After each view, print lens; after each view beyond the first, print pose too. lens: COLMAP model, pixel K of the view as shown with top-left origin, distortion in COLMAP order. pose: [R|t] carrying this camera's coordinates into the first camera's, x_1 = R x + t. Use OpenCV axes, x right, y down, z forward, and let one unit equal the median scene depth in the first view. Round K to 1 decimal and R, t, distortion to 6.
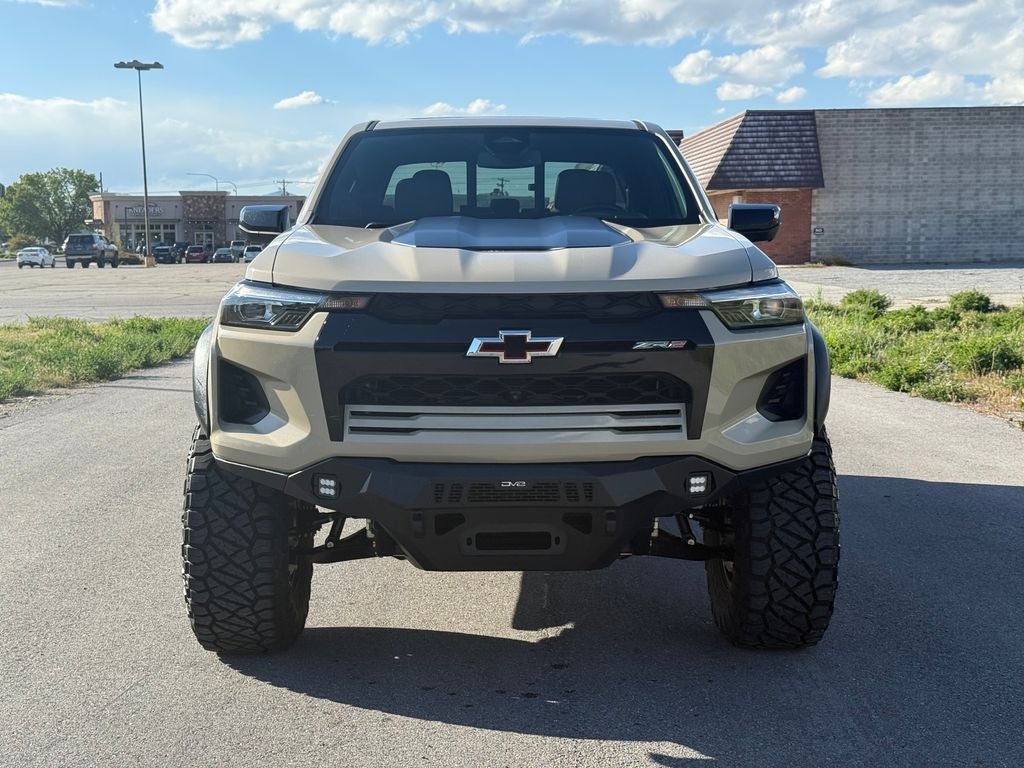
lens RADIAL K [[1423.2, 0, 506.2], [0, 1423.2, 391.8], [0, 0, 1]] dist [0.198944, -0.406140]
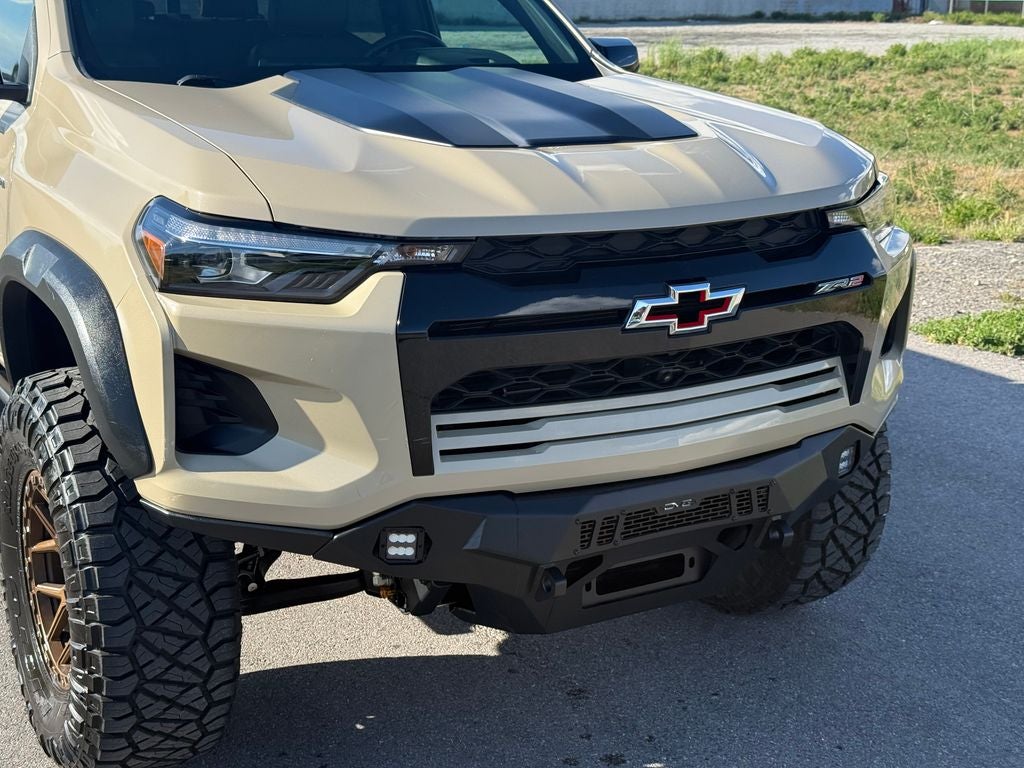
lens RADIAL K [[1423.2, 0, 506.2], [0, 1423.2, 391.8], [0, 0, 1]] dist [0.198944, -0.406140]
pose [[0.874413, -0.116864, 0.470897, -0.377199], [0.039099, 0.984375, 0.171692, -0.107983], [-0.483604, -0.131718, 0.865319, 0.439374]]
